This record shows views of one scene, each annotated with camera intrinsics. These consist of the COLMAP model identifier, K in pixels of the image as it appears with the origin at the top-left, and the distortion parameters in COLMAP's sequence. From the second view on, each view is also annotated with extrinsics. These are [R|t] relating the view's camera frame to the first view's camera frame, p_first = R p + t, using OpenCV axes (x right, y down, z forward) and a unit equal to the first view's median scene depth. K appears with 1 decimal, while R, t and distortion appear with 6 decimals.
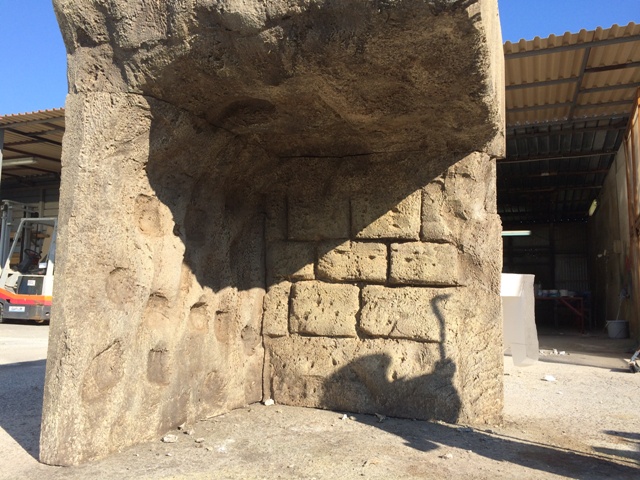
lens RADIAL K [[551.5, 0, 320.2], [0, 551.5, 236.5], [0, 0, 1]] dist [0.094874, -0.115791]
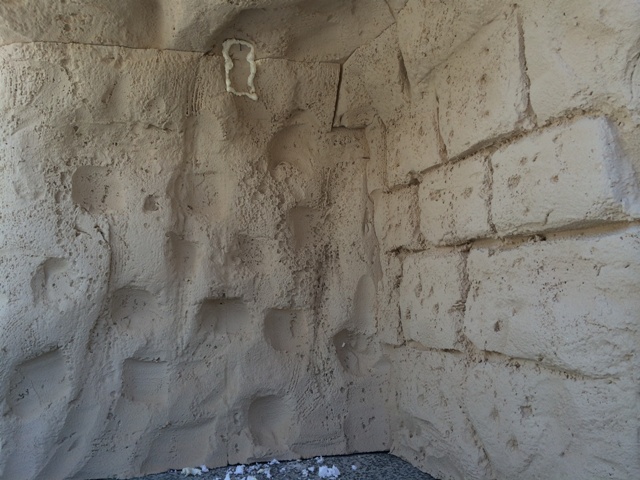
lens RADIAL K [[551.5, 0, 313.6], [0, 551.5, 239.7], [0, 0, 1]] dist [0.094874, -0.115791]
pose [[0.591055, -0.120613, -0.797563, 0.410492], [0.117646, 0.991075, -0.062692, 0.097291], [0.798006, -0.056776, 0.599970, 0.608376]]
